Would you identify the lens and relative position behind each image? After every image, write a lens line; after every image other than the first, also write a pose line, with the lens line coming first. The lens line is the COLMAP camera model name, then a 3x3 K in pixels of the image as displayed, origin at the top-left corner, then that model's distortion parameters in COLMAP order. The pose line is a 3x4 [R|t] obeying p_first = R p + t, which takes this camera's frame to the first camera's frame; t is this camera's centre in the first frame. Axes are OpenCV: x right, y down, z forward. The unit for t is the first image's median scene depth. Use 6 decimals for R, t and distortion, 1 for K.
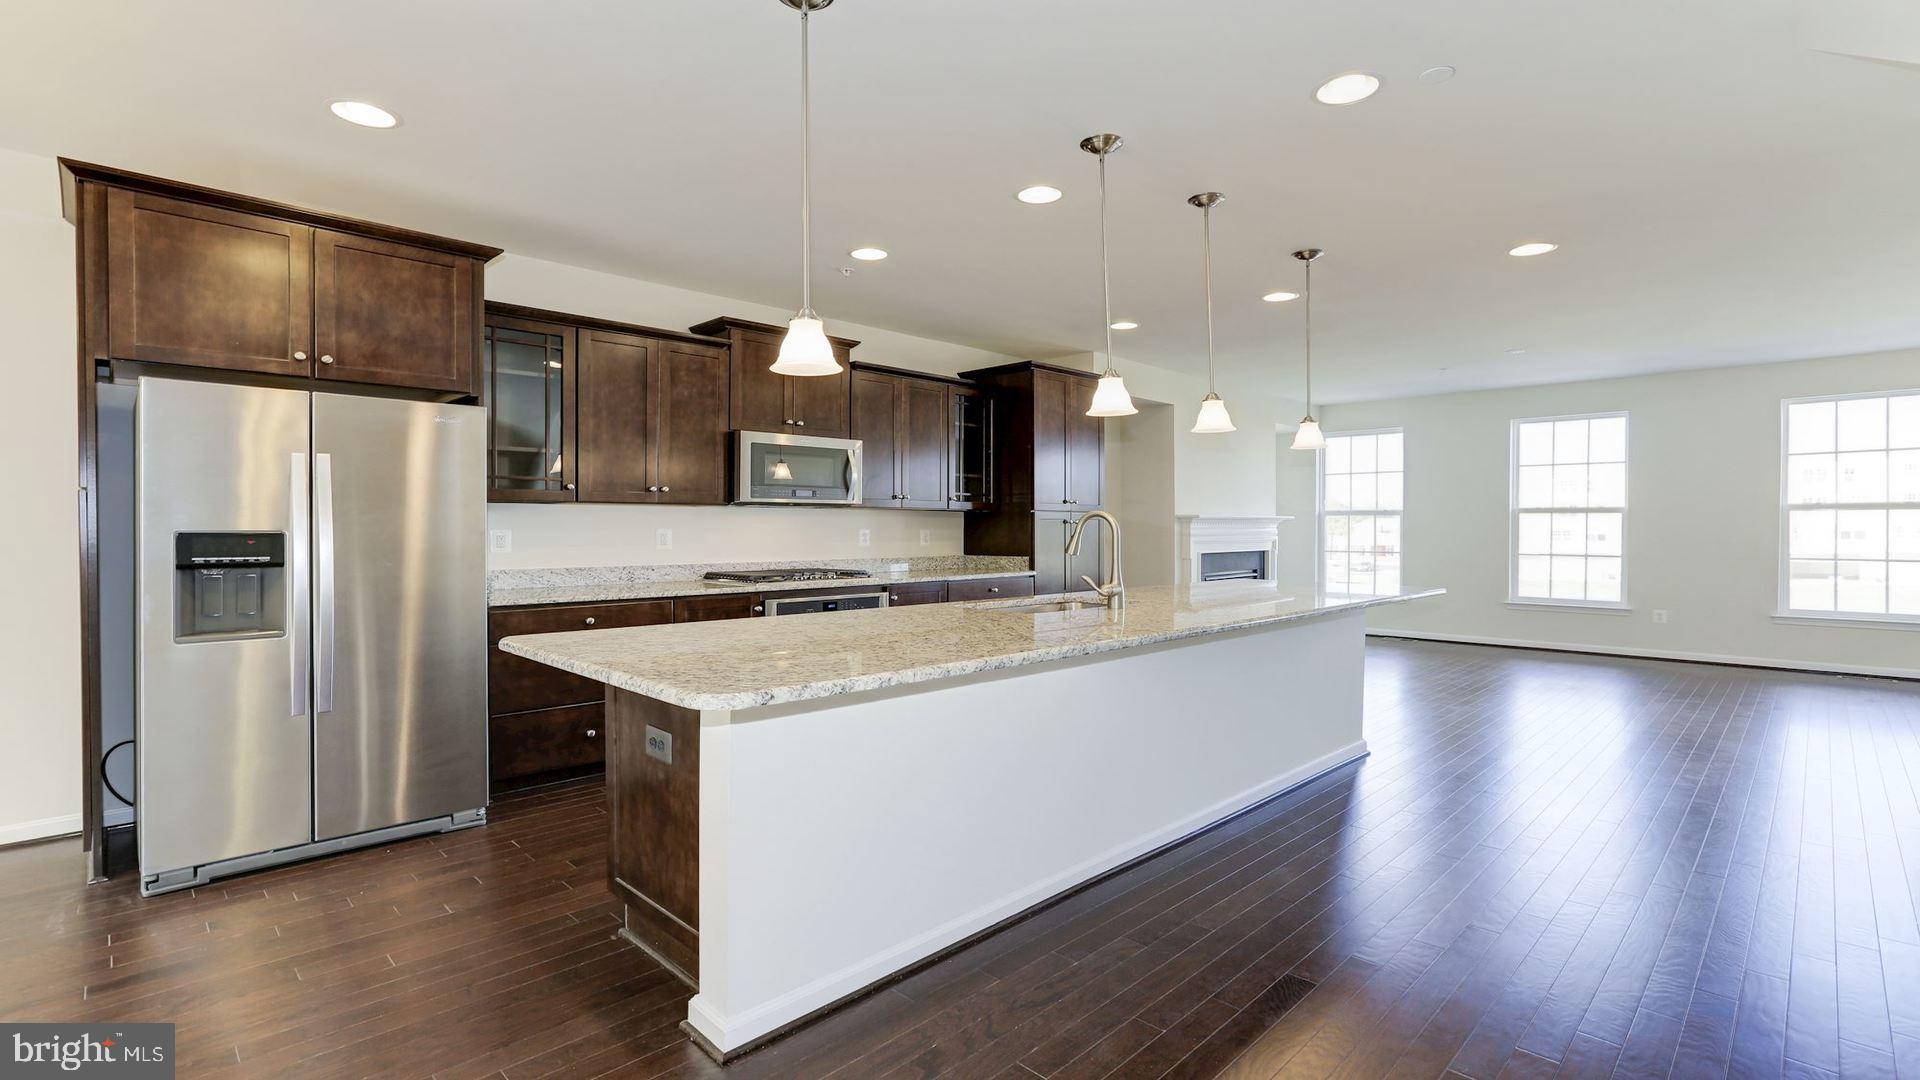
lens RADIAL K [[899.8, 0, 960.0], [0, 899.8, 540.0], [0, 0, 1]] dist [-0.037173, 0.018284]
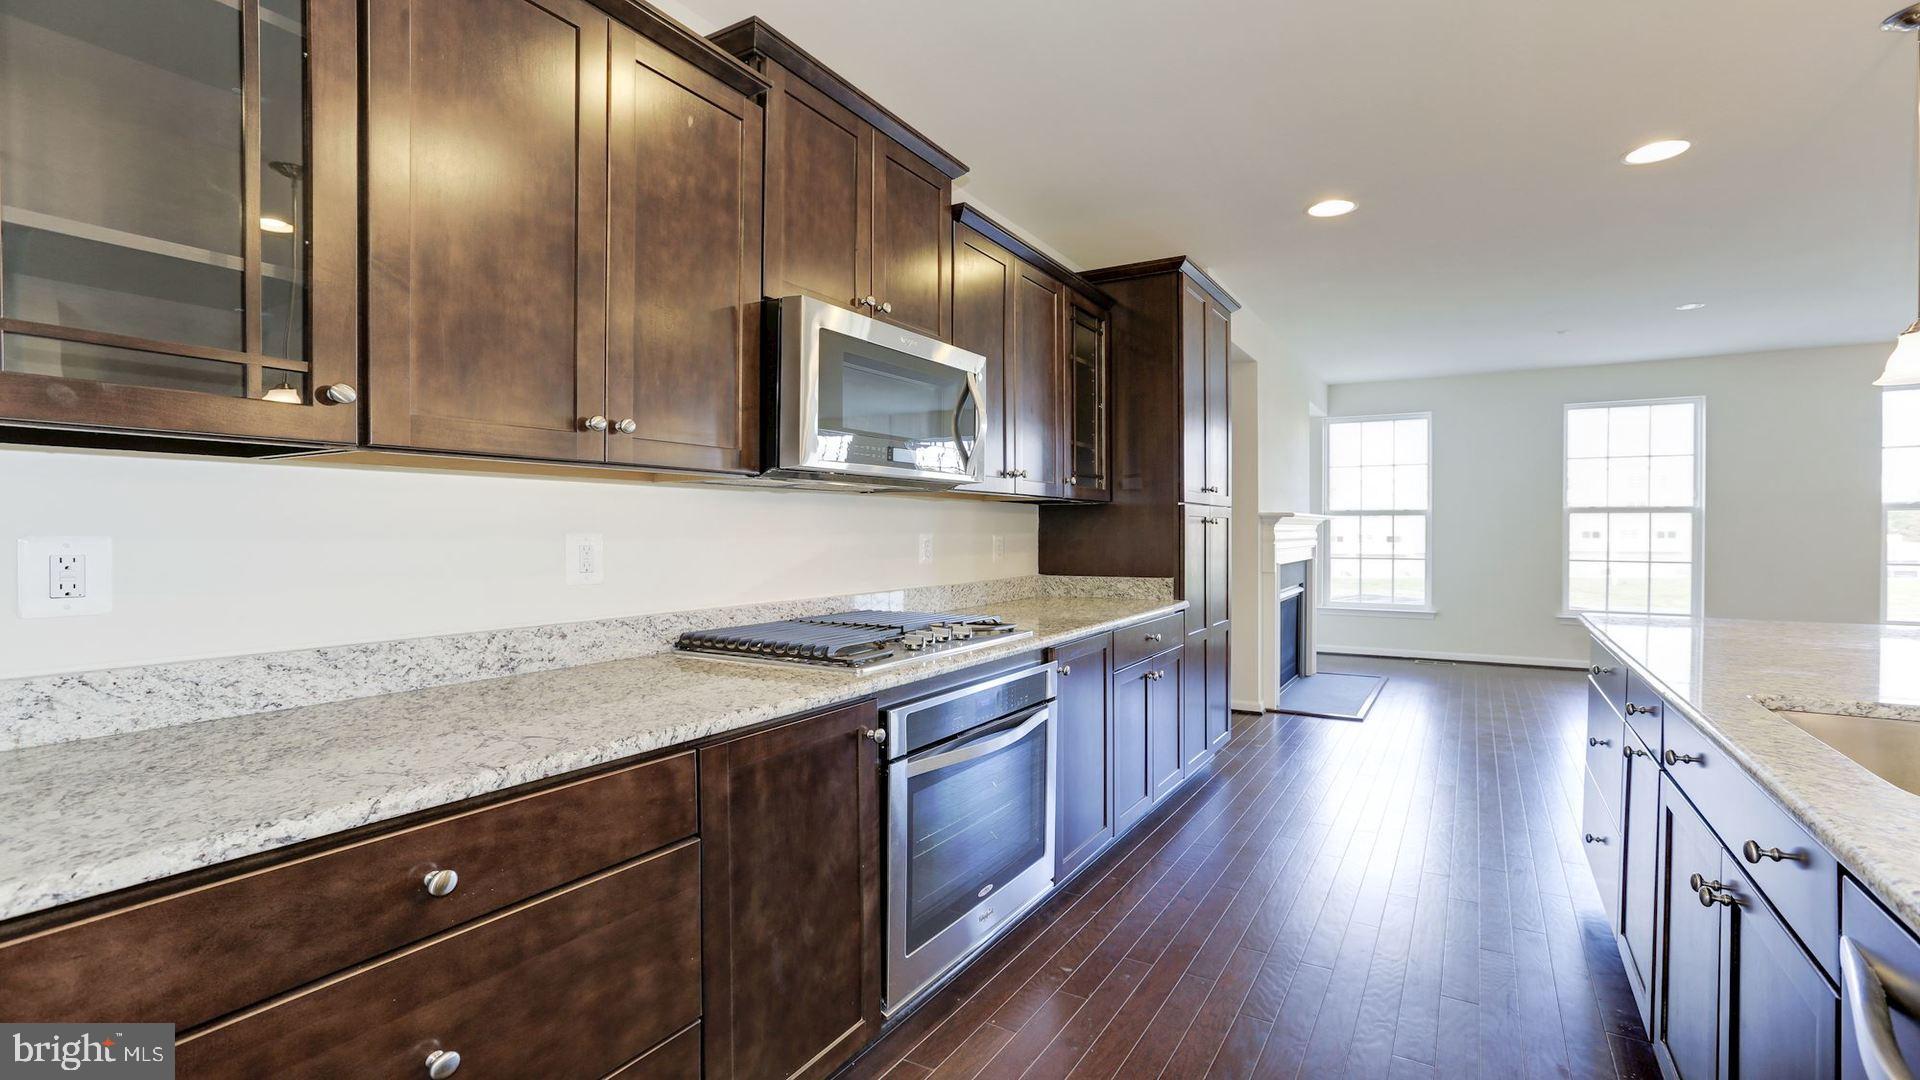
lens RADIAL K [[877.8, 0, 960.0], [0, 877.8, 540.0], [0, 0, 1]] dist [-0.034061, 0.015986]
pose [[0.971043, -0.004277, 0.238867, -0.204891], [0.005091, 0.999983, -0.002789, -0.006091], [-0.238851, 0.003925, 0.971048, 0.450527]]
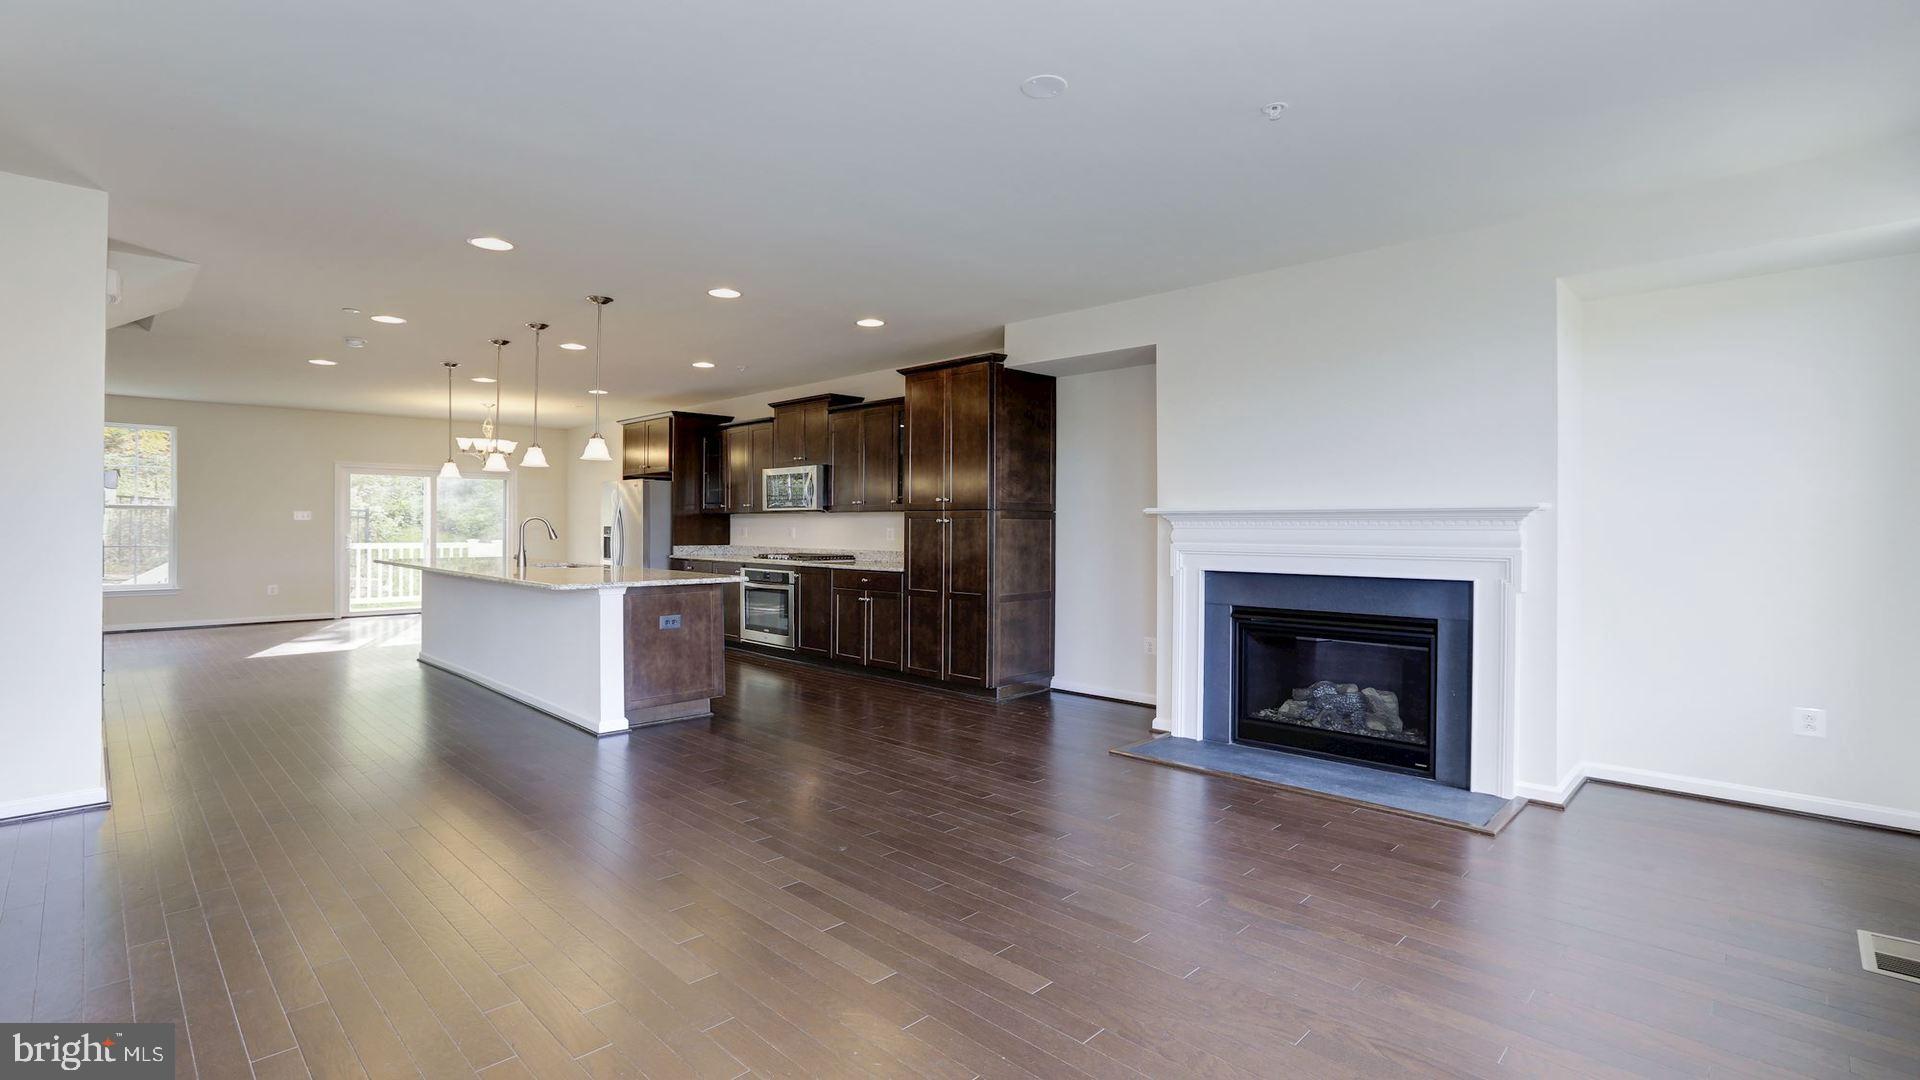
lens RADIAL K [[877.8, 0, 960.0], [0, 877.8, 540.0], [0, 0, 1]] dist [-0.034061, 0.015986]
pose [[0.000596, 0.017040, -0.999855, 1.091886], [-0.017157, 0.999708, 0.017027, -0.017077], [0.999853, 0.017144, 0.000888, 1.042931]]
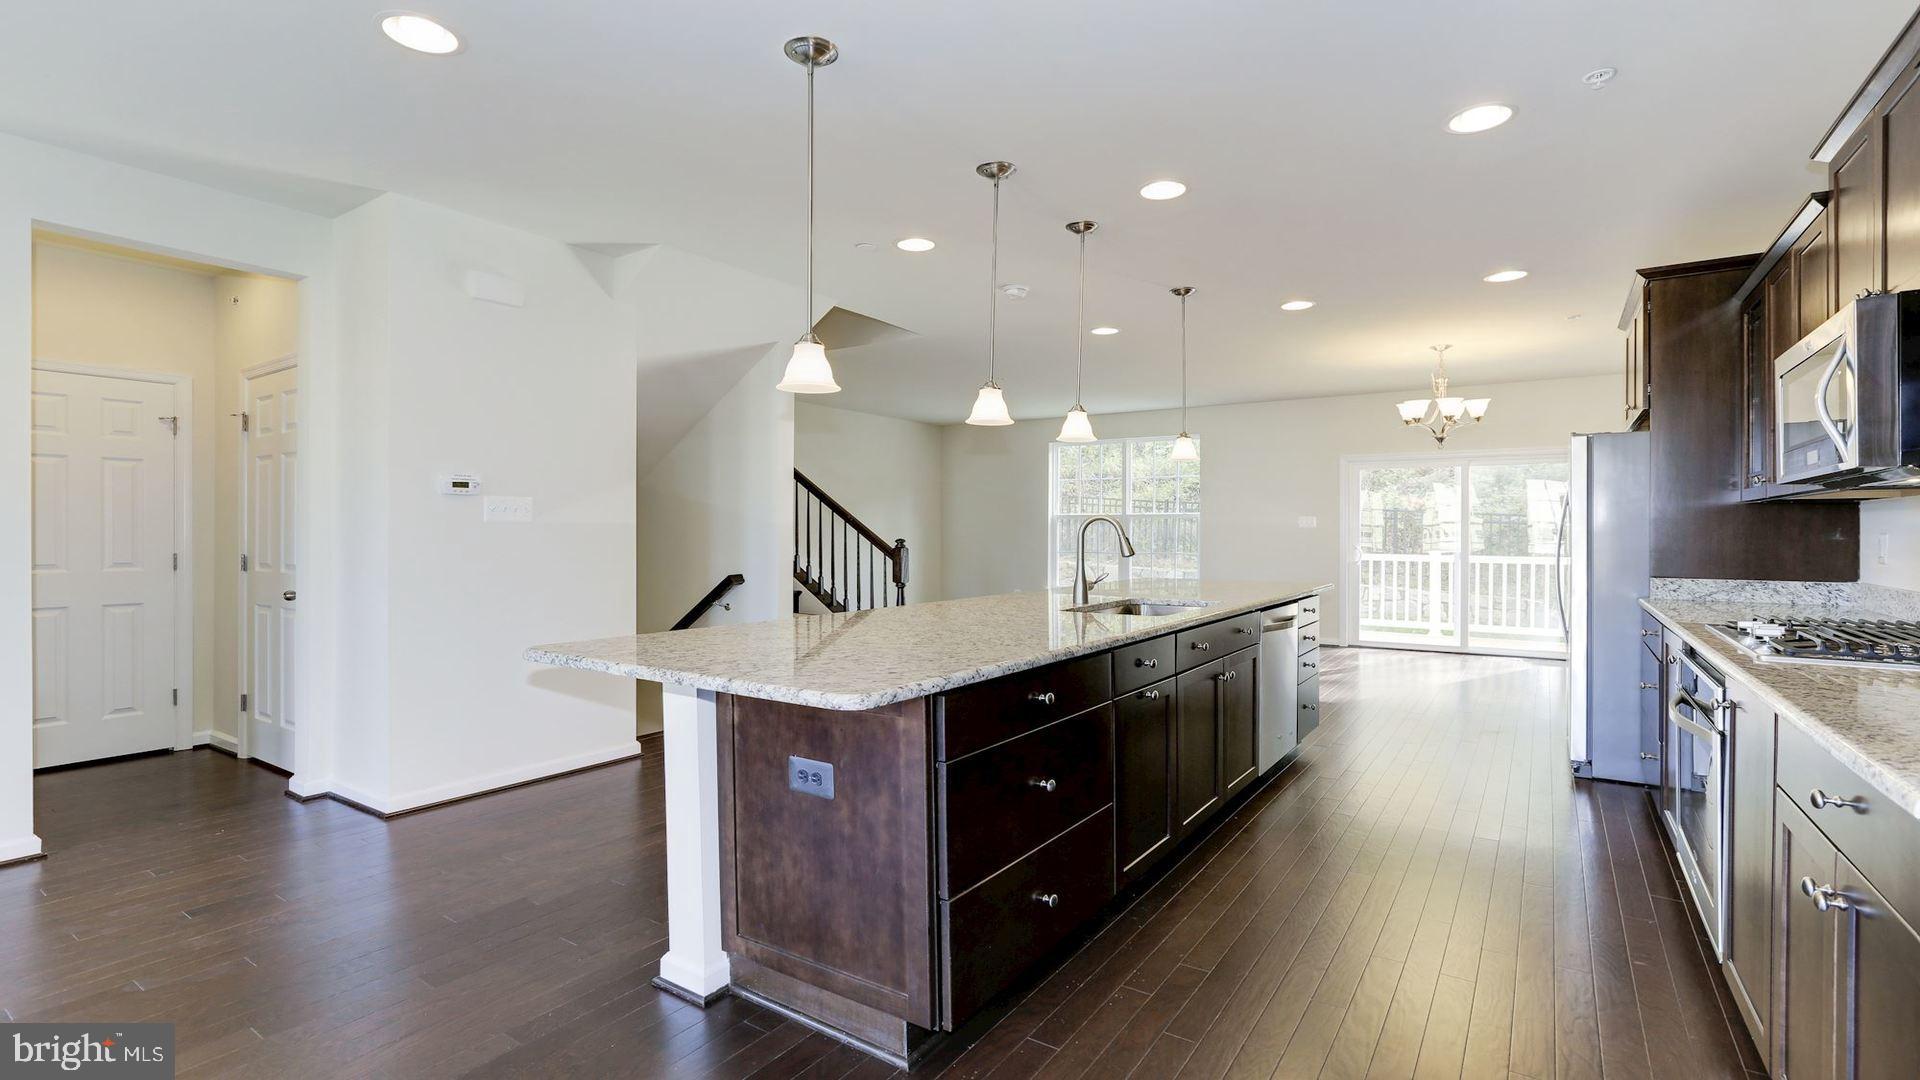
lens RADIAL K [[877.8, 0, 960.0], [0, 877.8, 540.0], [0, 0, 1]] dist [-0.034061, 0.015986]
pose [[-0.983475, 0.002404, -0.181027, 0.278925], [-0.001541, 0.999764, 0.021647, -0.014667], [0.181037, 0.021568, -0.983240, 1.095210]]
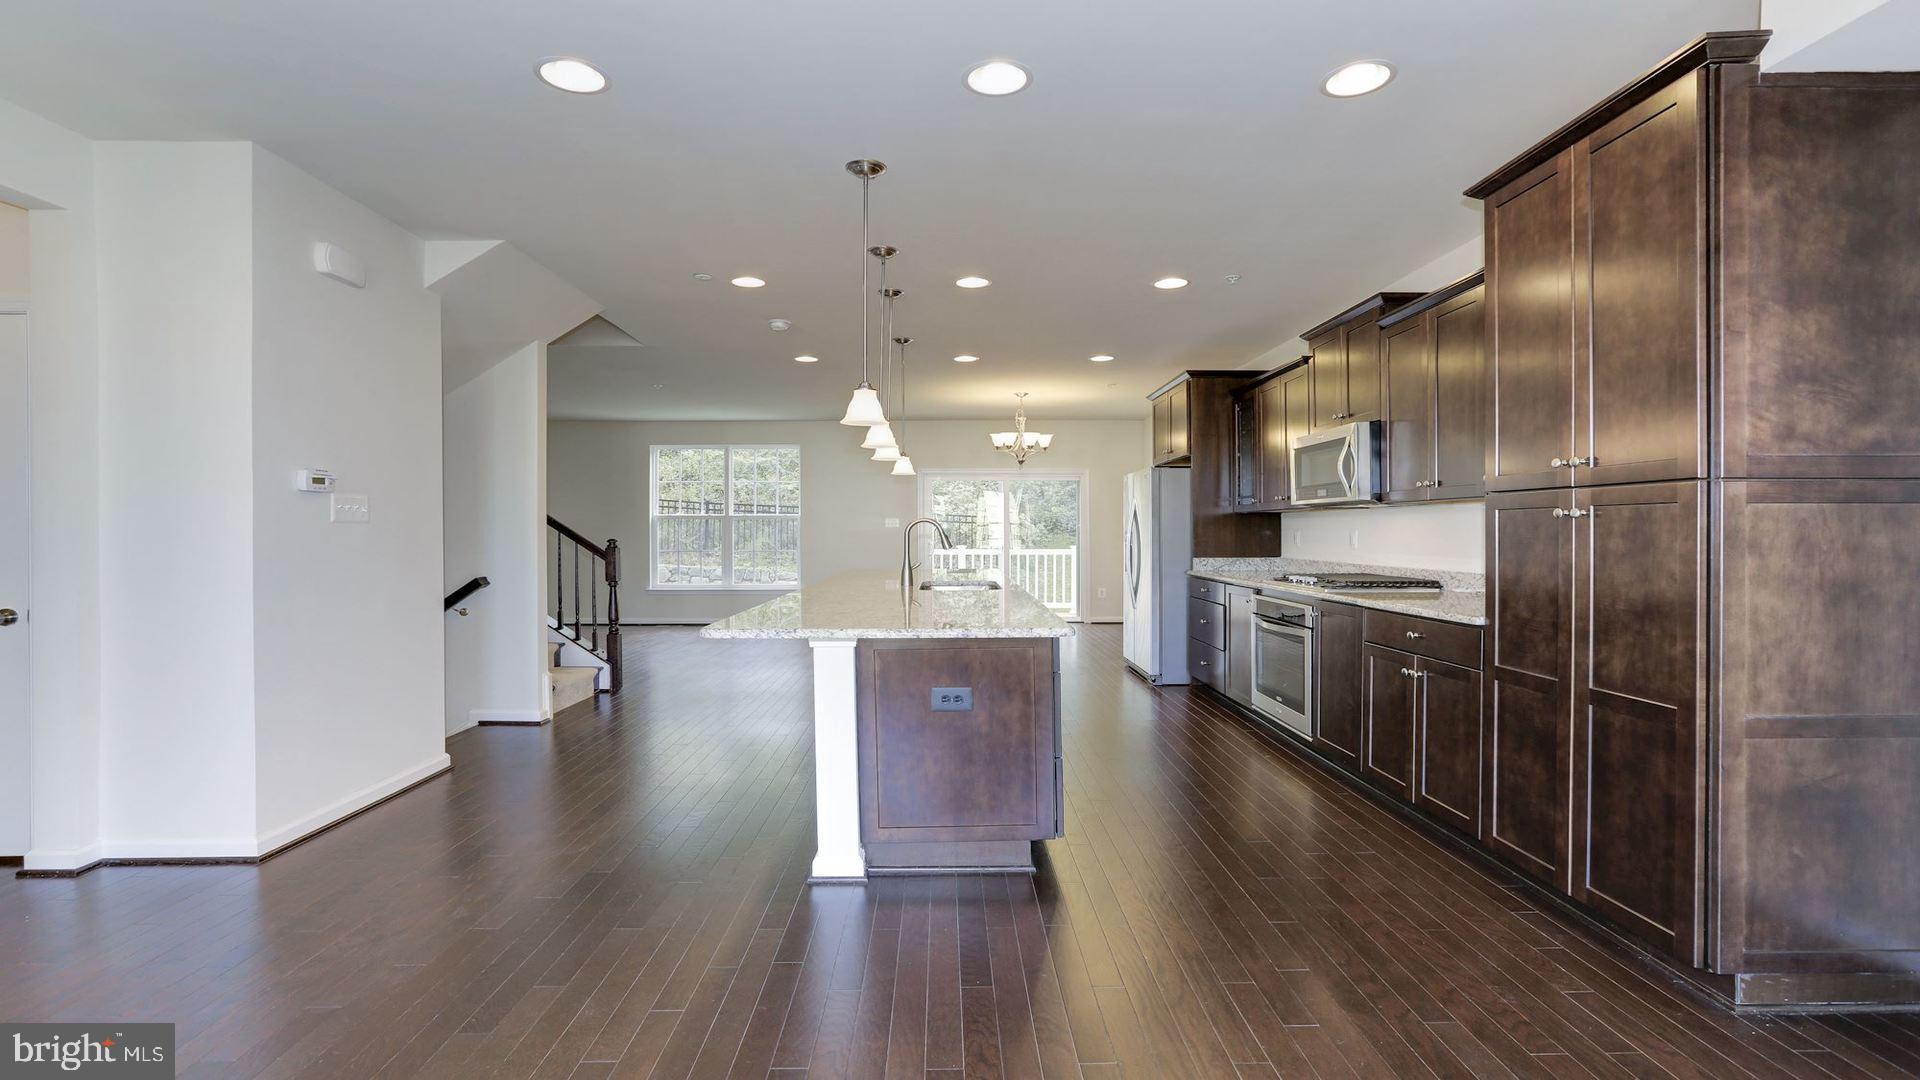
lens RADIAL K [[877.8, 0, 960.0], [0, 877.8, 540.0], [0, 0, 1]] dist [-0.034061, 0.015986]
pose [[-0.700092, 0.011003, -0.713968, 0.603976], [-0.004977, 0.999782, 0.020288, -0.015520], [0.714035, 0.017757, -0.699885, 1.102106]]
